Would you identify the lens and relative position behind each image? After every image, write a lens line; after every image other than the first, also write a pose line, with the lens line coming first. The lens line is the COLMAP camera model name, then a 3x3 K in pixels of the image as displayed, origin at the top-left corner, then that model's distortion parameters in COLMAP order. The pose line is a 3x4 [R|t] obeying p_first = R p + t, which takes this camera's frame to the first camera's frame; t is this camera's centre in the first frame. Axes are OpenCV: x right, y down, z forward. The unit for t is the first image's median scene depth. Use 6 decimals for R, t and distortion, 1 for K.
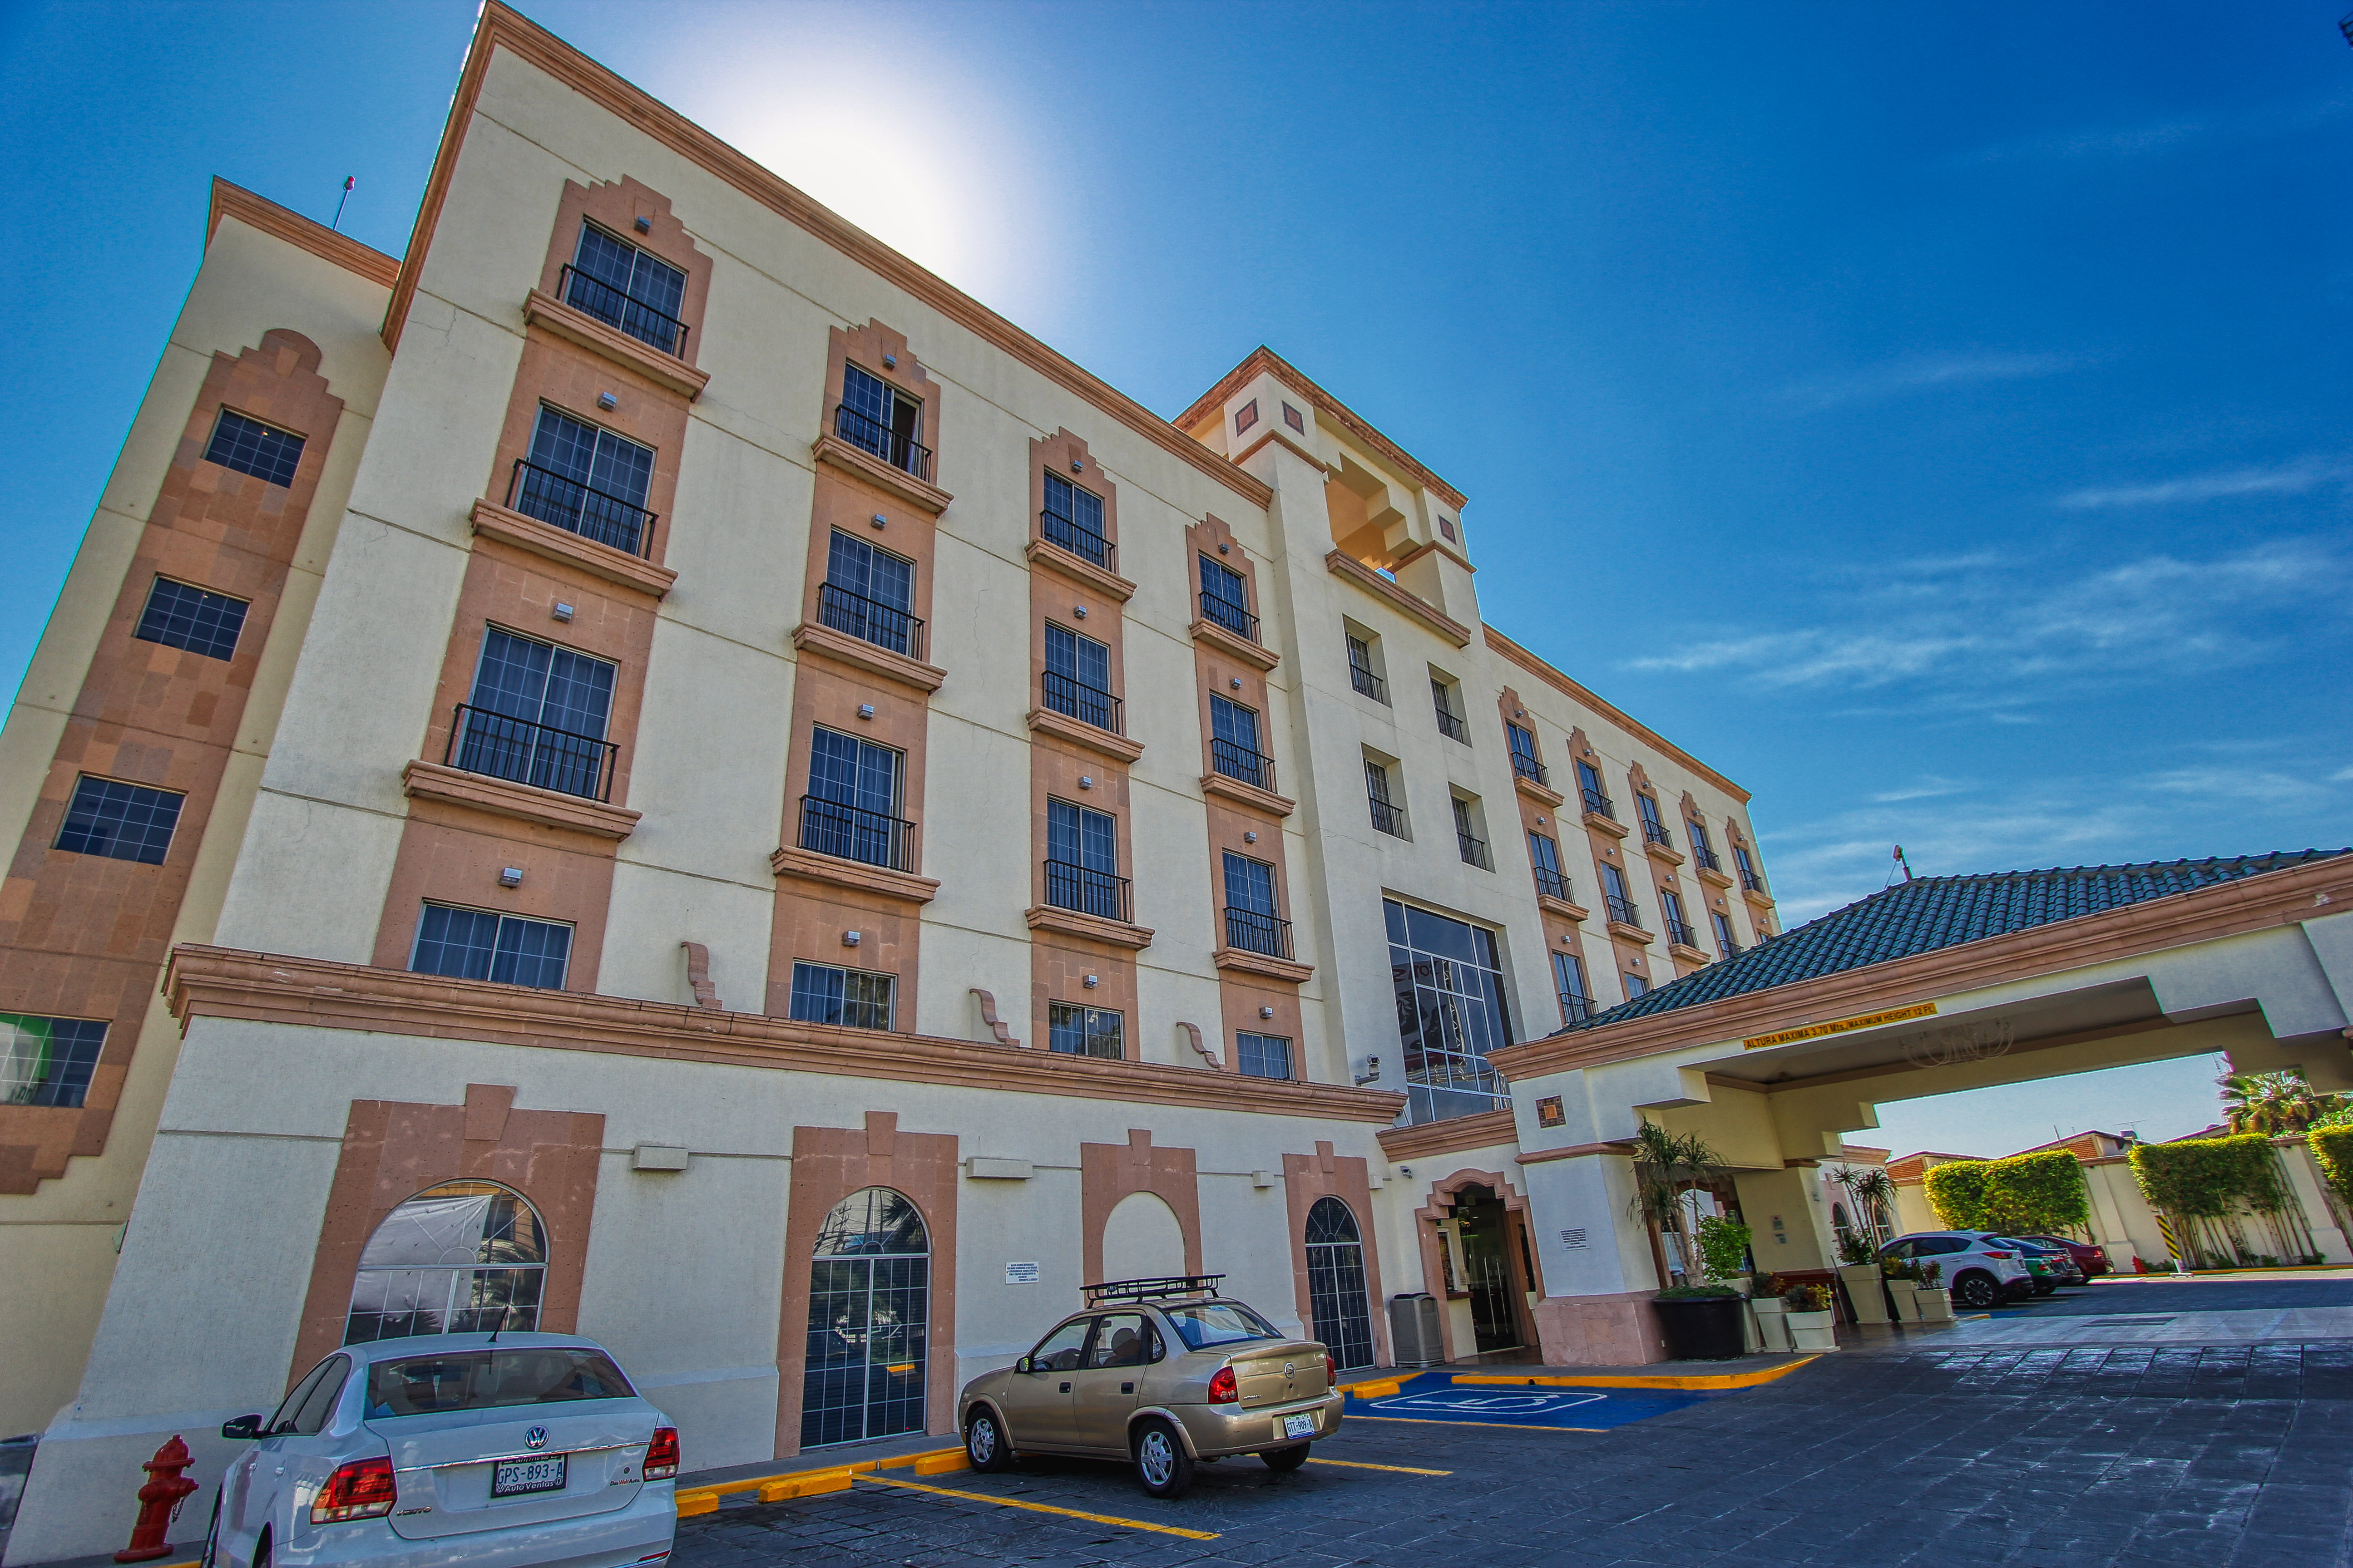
lens RADIAL K [[1098.0, 0, 1181.2], [0, 1098.0, 795.1], [0, 0, 1]] dist [-0.009174, -0.000010]
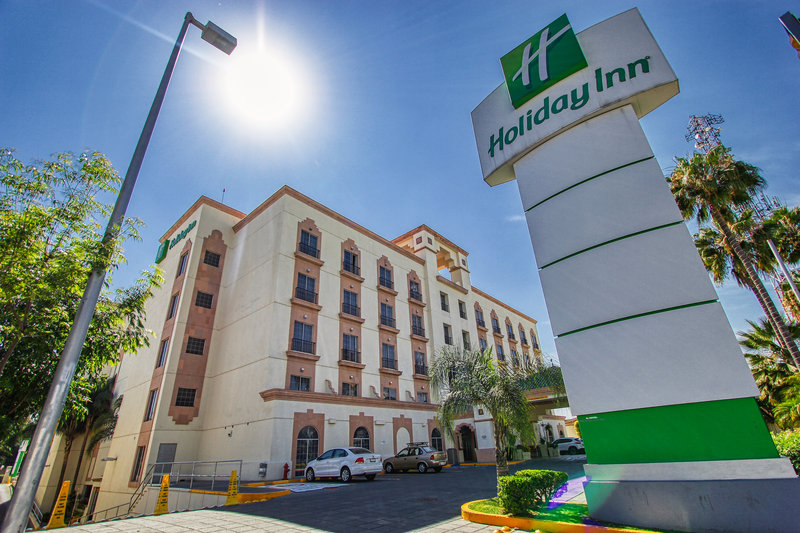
lens RADIAL K [[373.3, 0, 400.1], [0, 373.3, 267.4], [0, 0, 1]] dist [-0.009174, -0.000010]
pose [[0.994863, 0.053684, 0.085822, -0.198404], [-0.049967, 0.997741, -0.044891, -0.257635], [-0.088038, 0.040372, 0.995299, -0.647302]]
